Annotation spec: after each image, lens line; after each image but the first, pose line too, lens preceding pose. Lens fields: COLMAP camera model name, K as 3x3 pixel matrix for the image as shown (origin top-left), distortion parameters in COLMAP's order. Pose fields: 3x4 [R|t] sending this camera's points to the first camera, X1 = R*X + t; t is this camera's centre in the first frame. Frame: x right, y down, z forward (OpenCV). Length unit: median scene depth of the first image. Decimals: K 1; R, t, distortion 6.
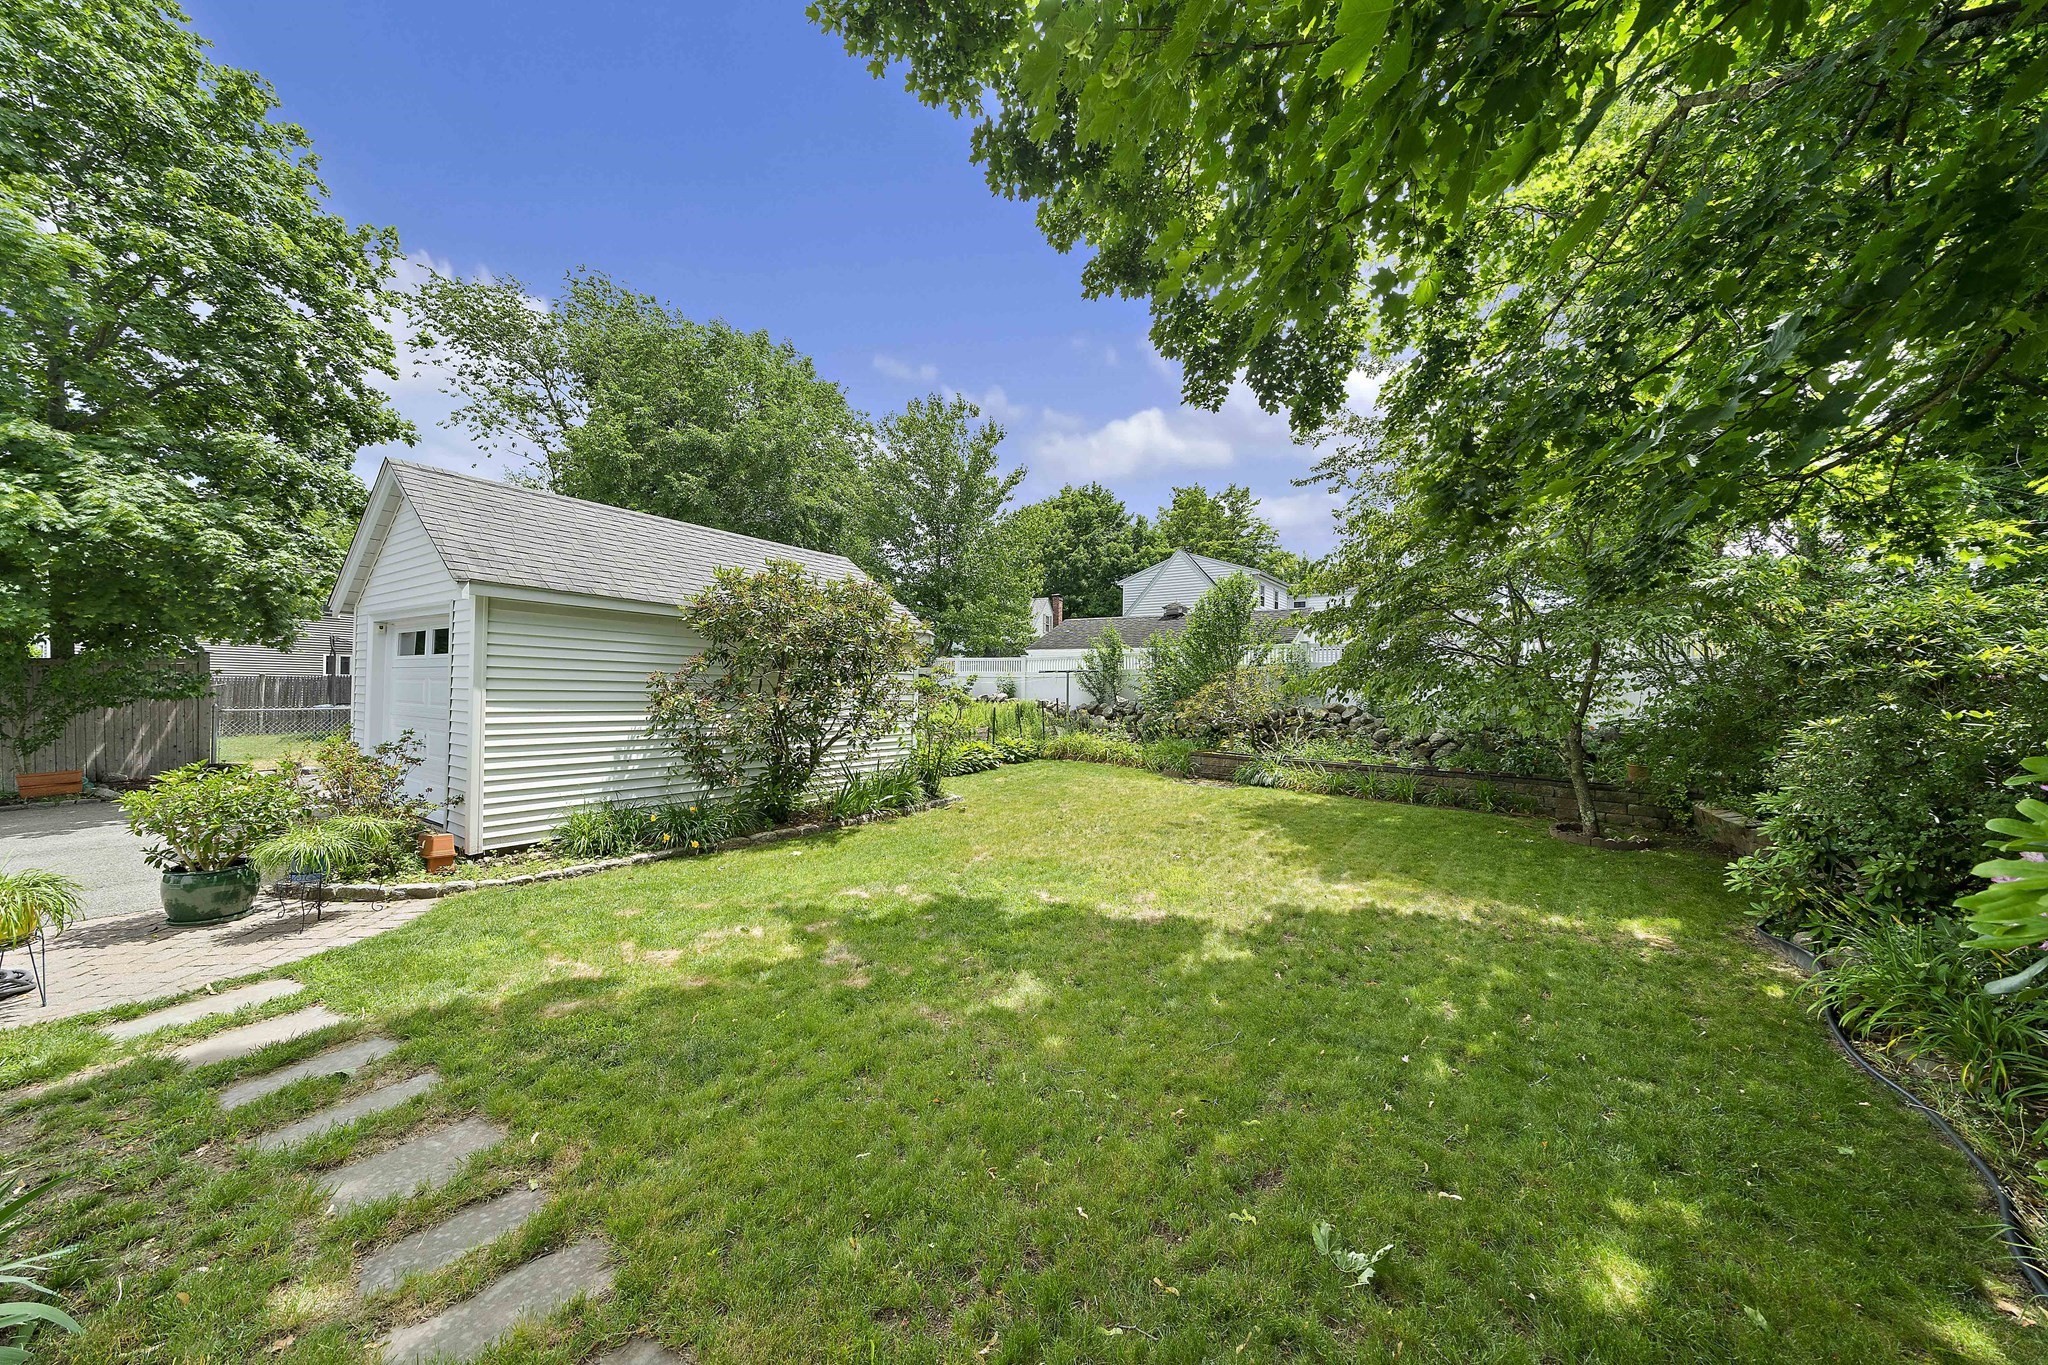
lens RADIAL K [[705.3, 0, 1032.5], [0, 705.3, 677.5], [0, 0, 1]] dist [0.000688, 0.000023]
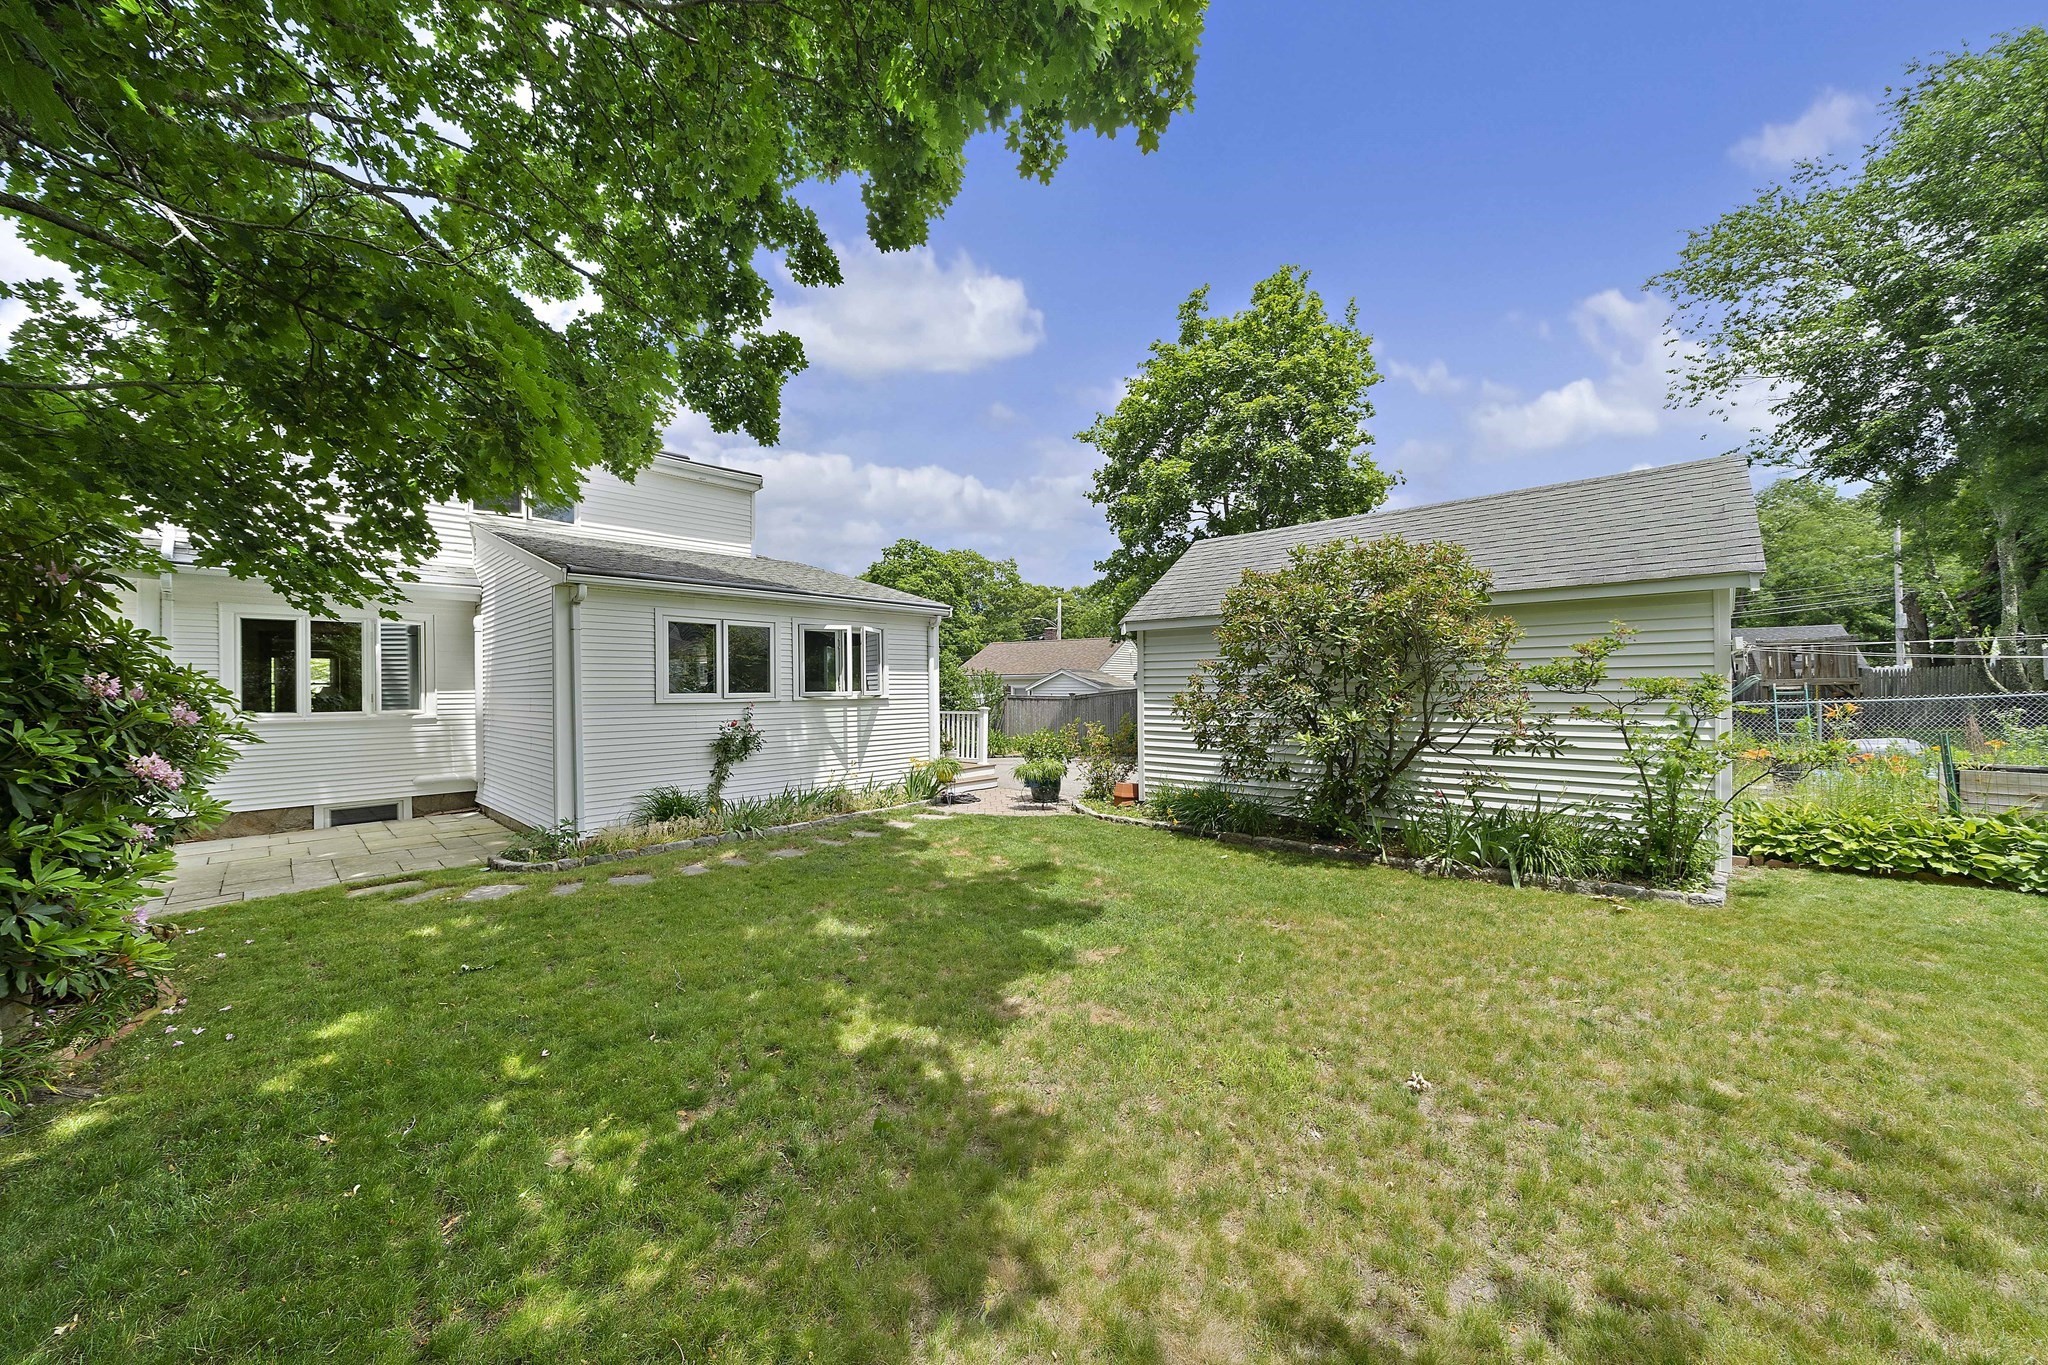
lens RADIAL K [[705.3, 0, 1026.5], [0, 705.3, 688.0], [0, 0, 1]] dist [0.000688, 0.000023]
pose [[-0.146179, -0.013728, -0.989163, 0.918527], [0.006402, 0.999870, -0.014822, 0.031329], [0.989237, -0.008499, -0.146072, 1.175322]]
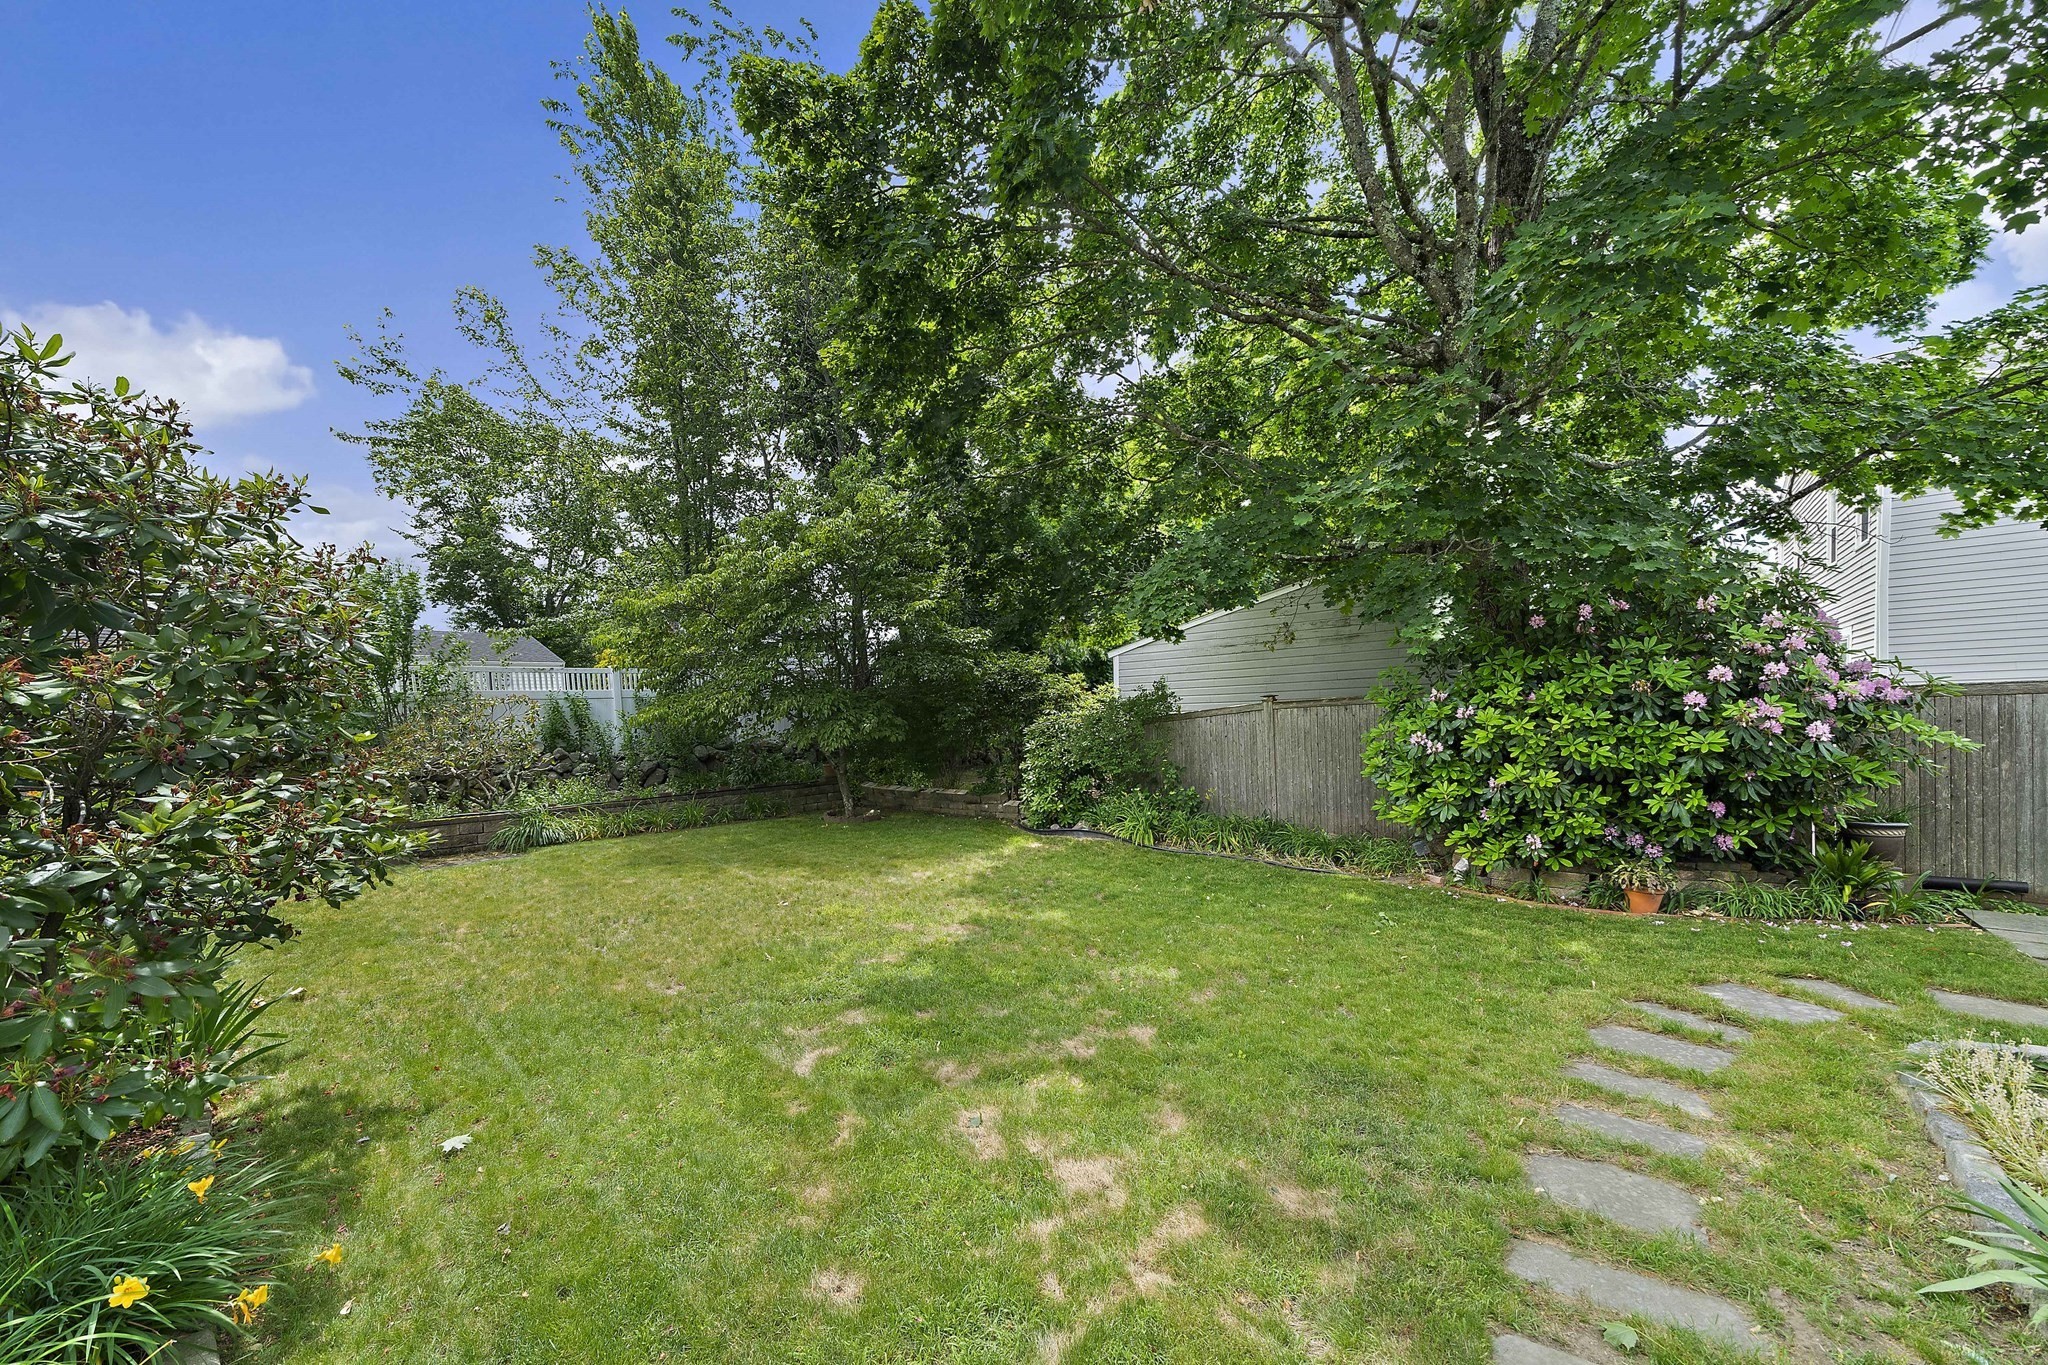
lens RADIAL K [[705.3, 0, 1032.8], [0, 705.3, 693.4], [0, 0, 1]] dist [0.000688, 0.000023]
pose [[0.146474, -0.004921, 0.989202, -0.932195], [0.011774, 0.999925, 0.003231, -0.024523], [-0.989144, 0.011173, 0.146521, 0.772173]]
